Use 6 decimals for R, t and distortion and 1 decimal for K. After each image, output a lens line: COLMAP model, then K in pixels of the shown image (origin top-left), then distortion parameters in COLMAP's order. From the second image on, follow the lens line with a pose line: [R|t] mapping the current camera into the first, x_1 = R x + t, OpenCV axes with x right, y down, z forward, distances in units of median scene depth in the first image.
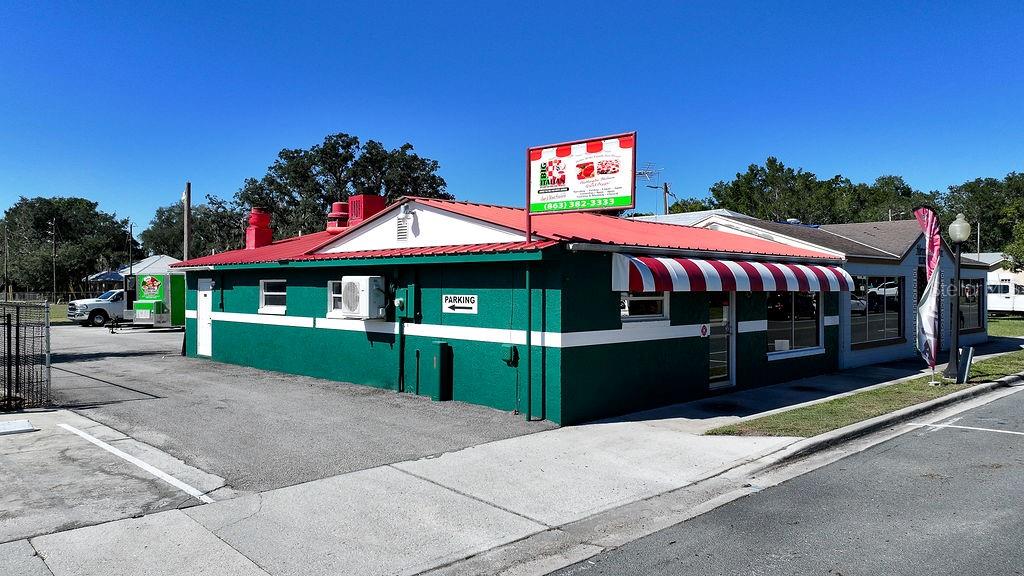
lens RADIAL K [[745.1, 0, 512.0], [0, 745.1, 288.0], [0, 0, 1]] dist [0.003456, 0.002036]
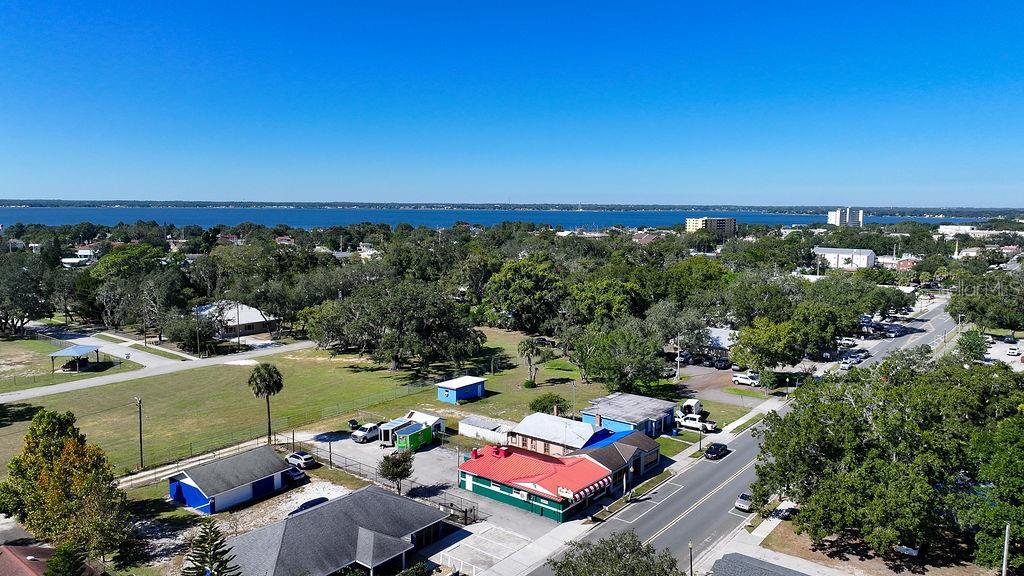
lens RADIAL K [[718.0, 0, 509.3], [0, 718.0, 287.3], [0, 0, 1]] dist [0.004089, 0.008510]
pose [[0.991805, -0.008603, 0.127474, -1.071189], [-0.005806, 0.993665, 0.112235, -2.346511], [-0.127632, -0.112055, 0.985471, -4.539935]]
